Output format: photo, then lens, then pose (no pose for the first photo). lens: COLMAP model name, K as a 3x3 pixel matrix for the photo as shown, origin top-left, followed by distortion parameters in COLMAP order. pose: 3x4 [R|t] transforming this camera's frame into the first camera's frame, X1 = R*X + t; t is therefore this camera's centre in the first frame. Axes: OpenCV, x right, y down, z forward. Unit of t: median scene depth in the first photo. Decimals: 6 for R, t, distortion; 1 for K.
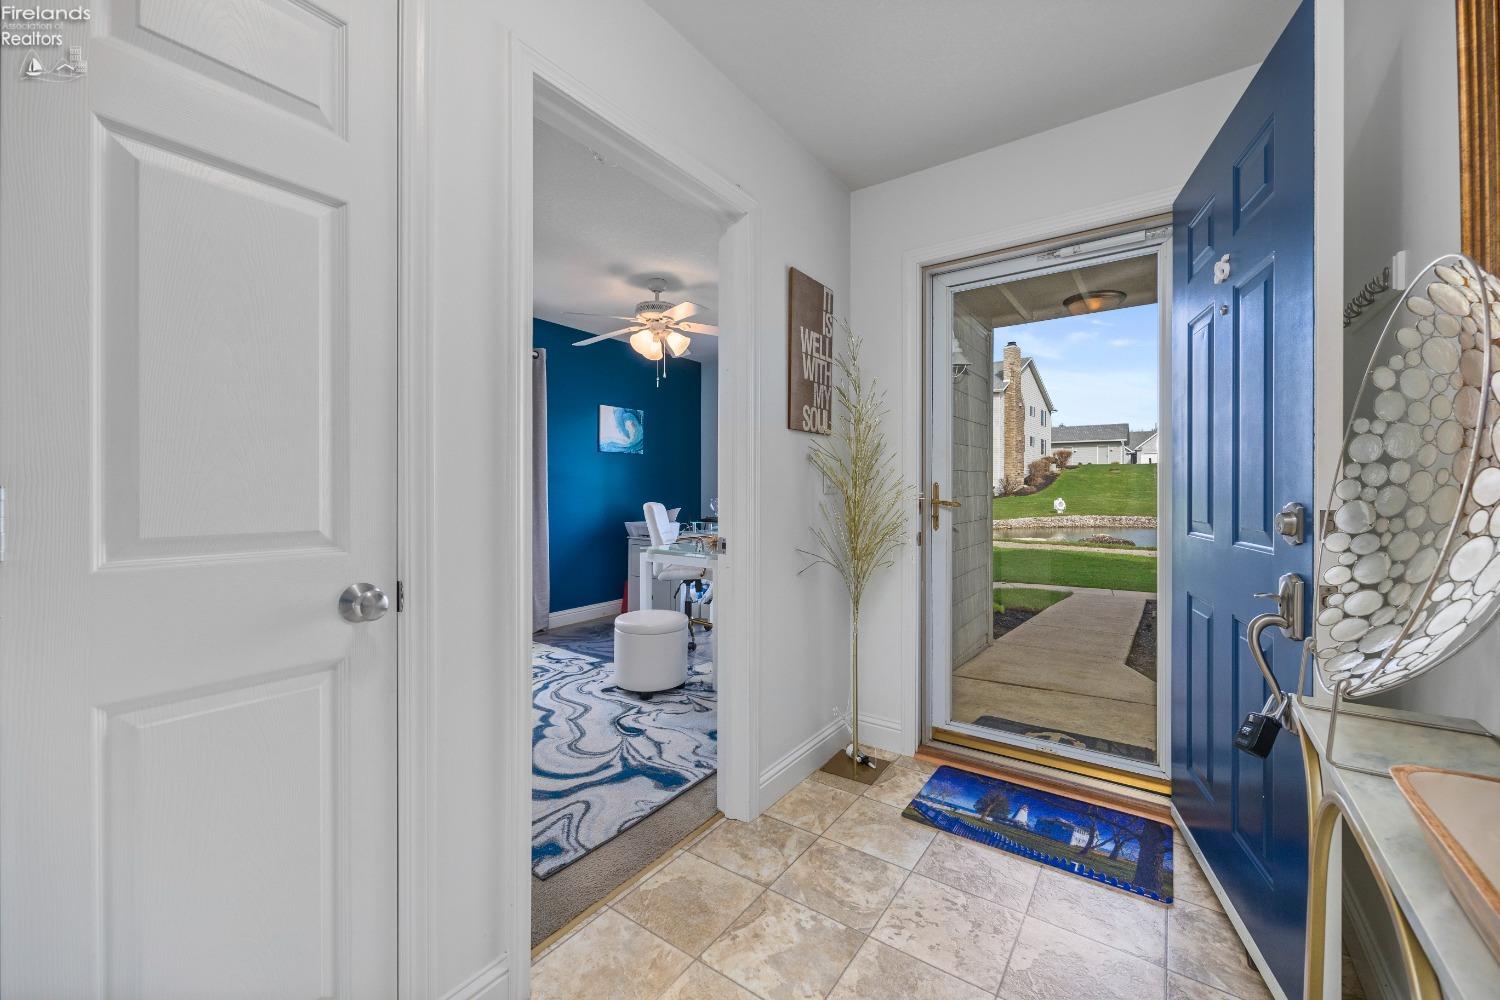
lens RADIAL K [[596.1, 0, 753.2], [0, 596.1, 497.8], [0, 0, 1]] dist [0.001871, 0.000091]
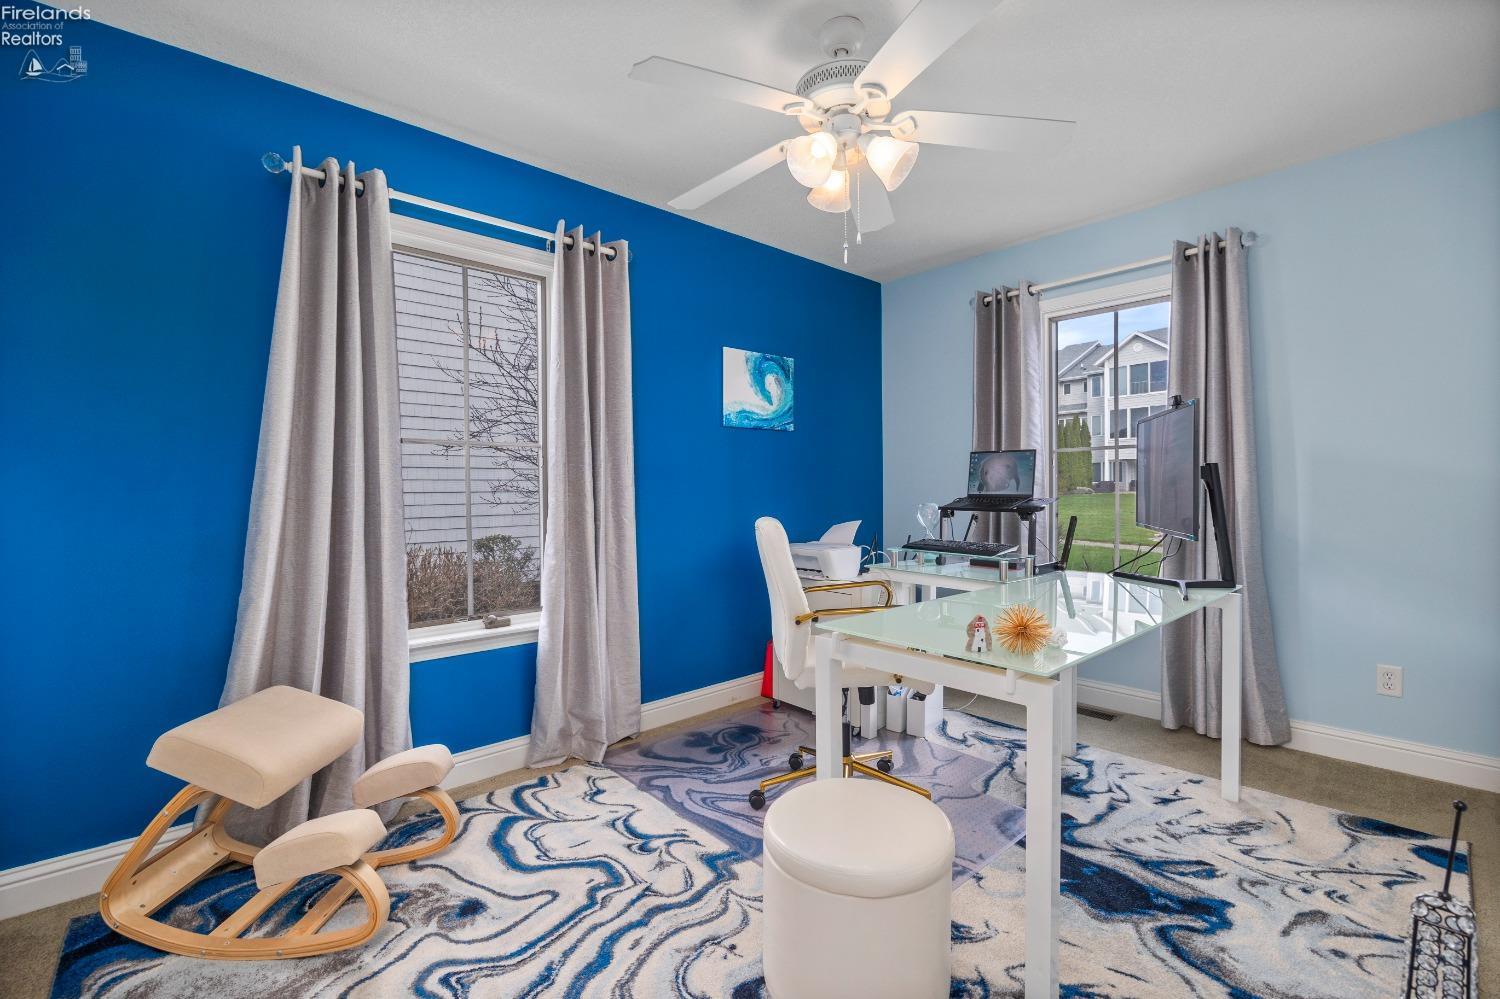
lens RADIAL K [[669.0, 0, 751.5], [0, 669.0, 510.5], [0, 0, 1]] dist [-0.016409, -0.000104]
pose [[0.977797, -0.005856, -0.209472, -0.123499], [0.009200, 0.999845, 0.014997, -0.005505], [0.209351, -0.016591, 0.977700, 0.479375]]
